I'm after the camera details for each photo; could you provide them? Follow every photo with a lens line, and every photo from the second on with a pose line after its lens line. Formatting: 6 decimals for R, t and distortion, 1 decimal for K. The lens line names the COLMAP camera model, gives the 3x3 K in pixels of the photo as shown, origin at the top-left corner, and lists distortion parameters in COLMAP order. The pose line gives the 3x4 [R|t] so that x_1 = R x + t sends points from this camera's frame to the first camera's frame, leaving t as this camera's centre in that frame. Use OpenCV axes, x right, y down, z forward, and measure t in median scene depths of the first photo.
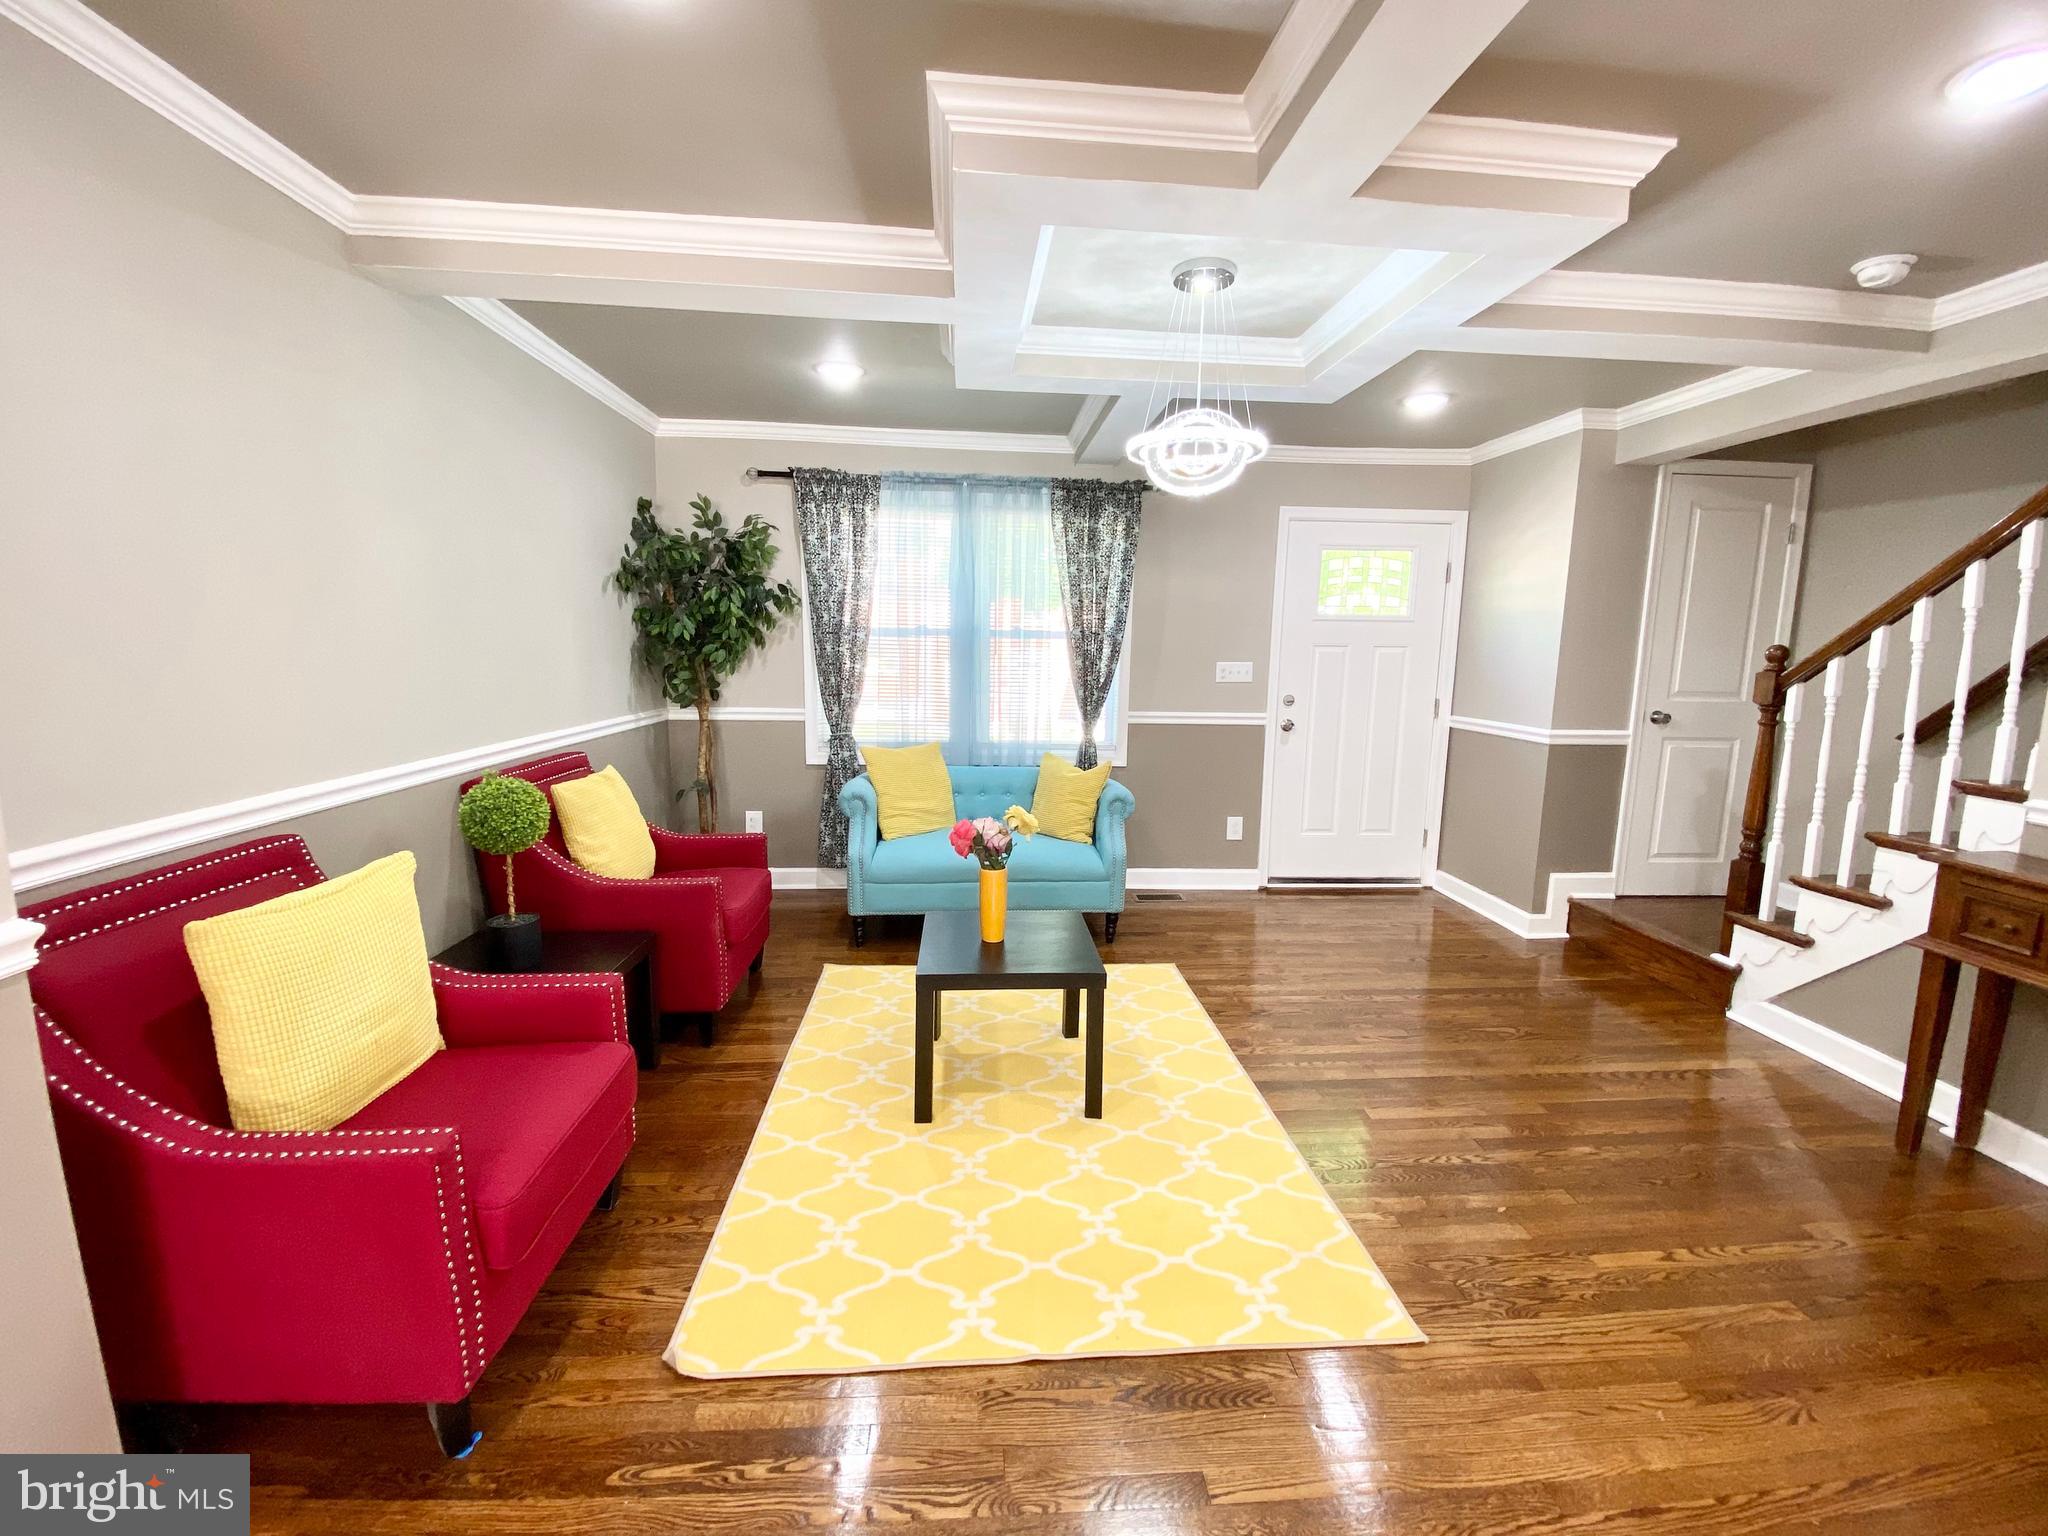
lens RADIAL K [[838.8, 0, 1029.9], [0, 838.8, 769.2], [0, 0, 1]] dist [-0.014533, -0.007547]
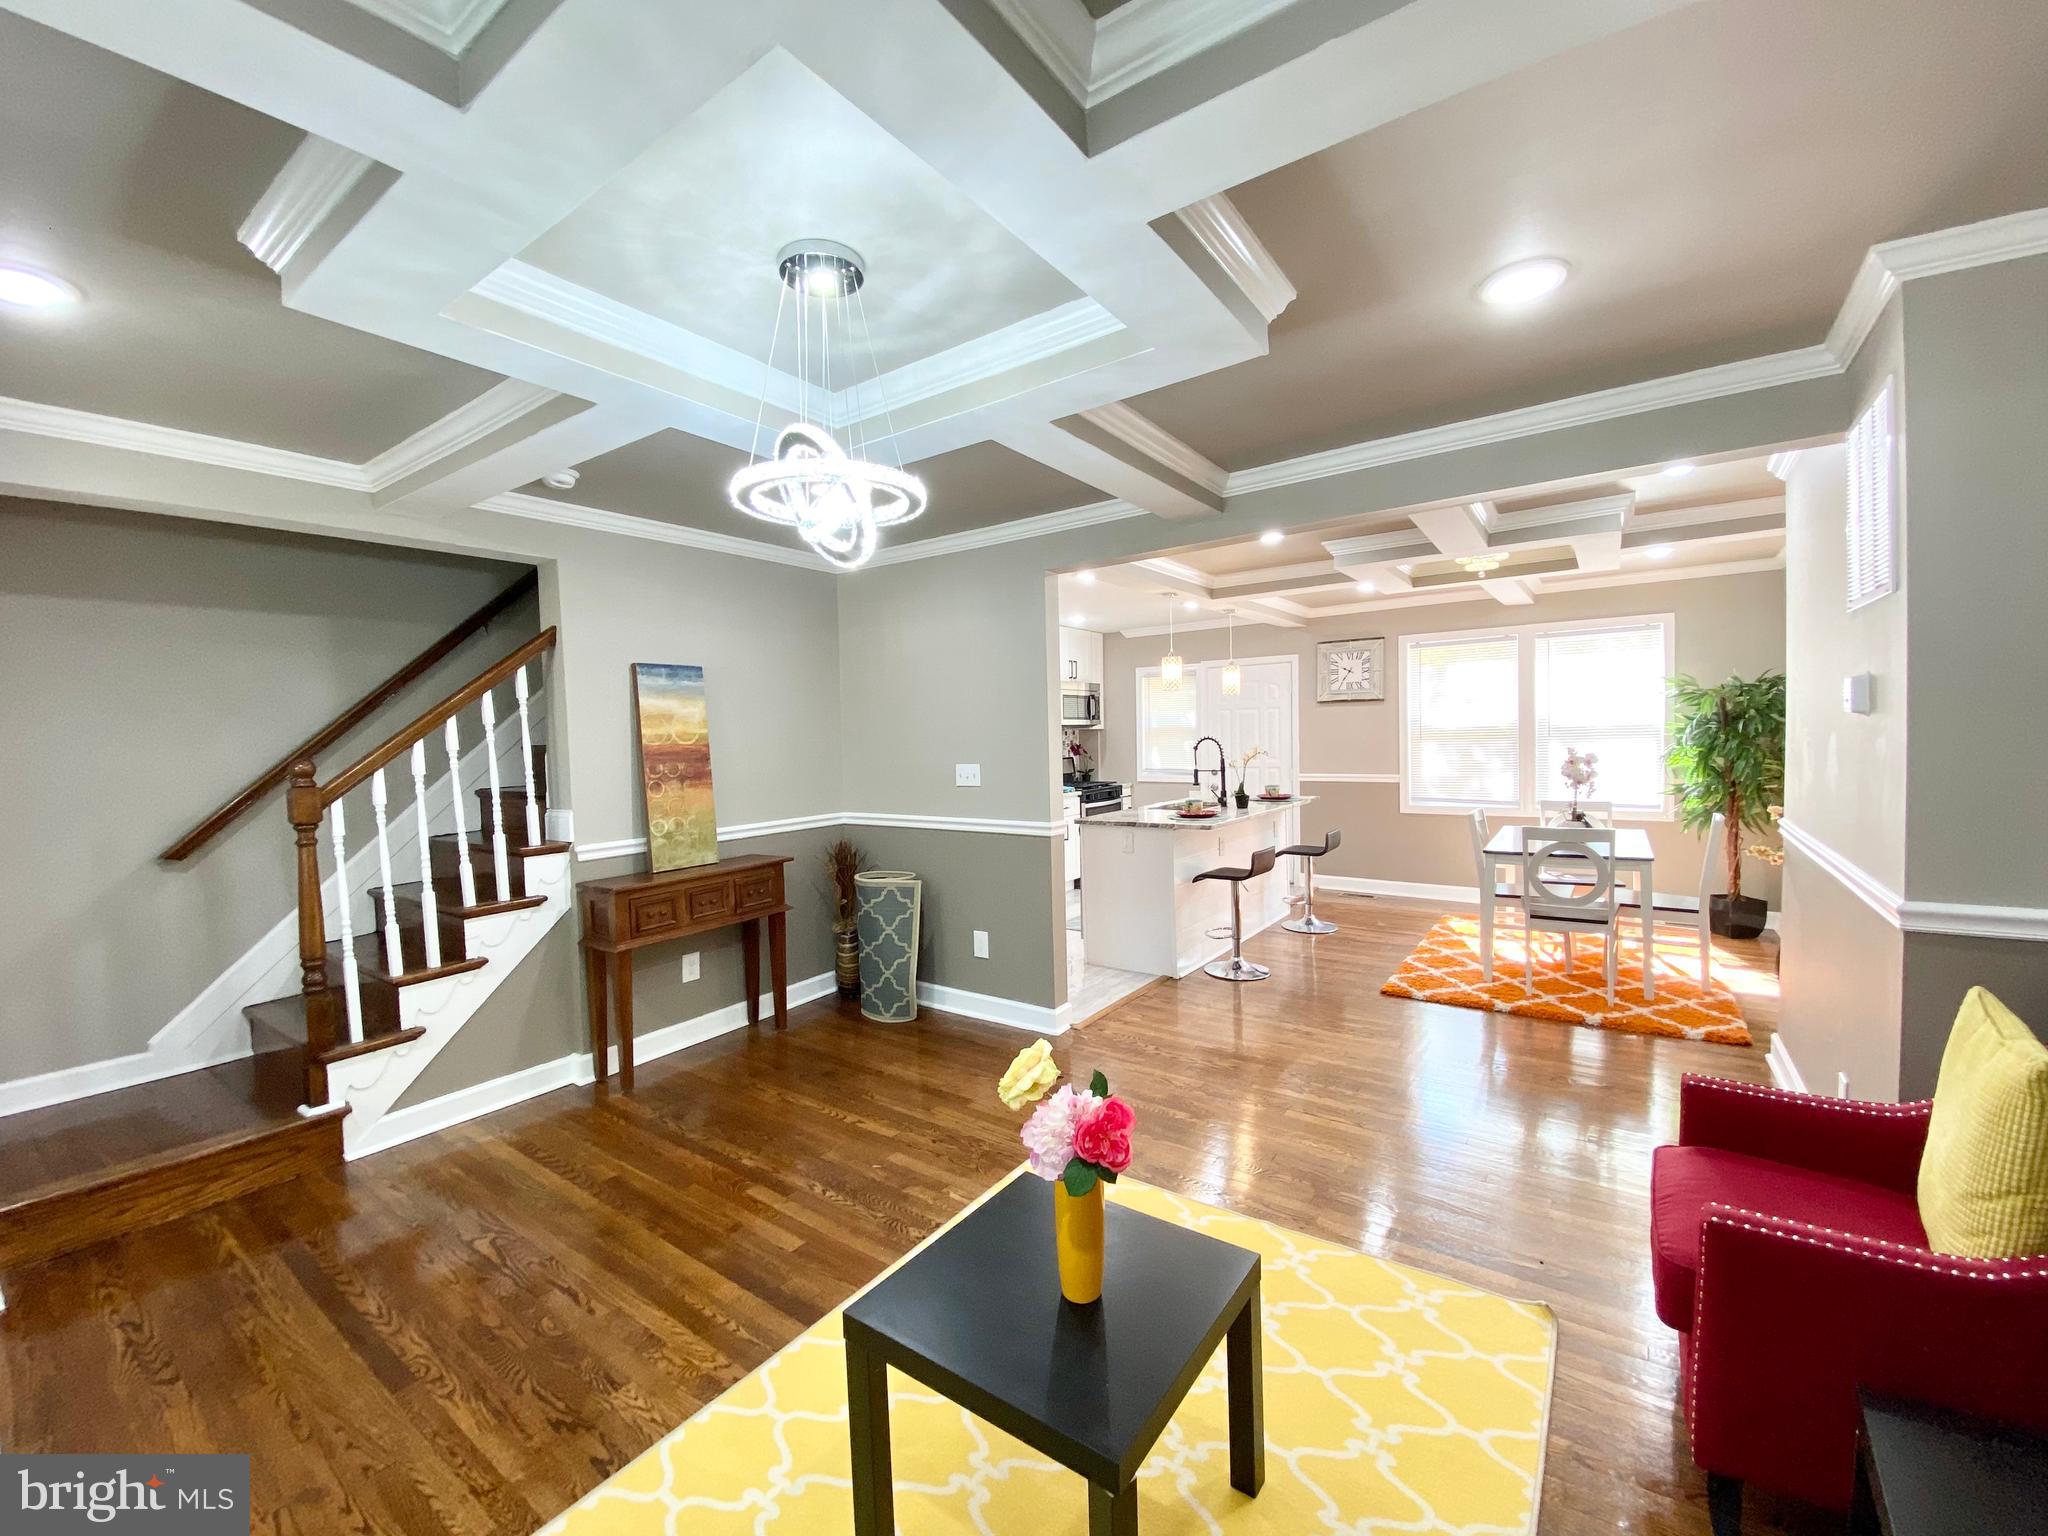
lens RADIAL K [[838.8, 0, 1022.6], [0, 838.8, 760.2], [0, 0, 1]] dist [-0.014533, -0.007547]
pose [[-0.775519, -0.009705, 0.631249, -0.327799], [0.110012, 0.982507, 0.150260, -0.206970], [-0.621665, 0.185974, -0.760885, 1.246344]]
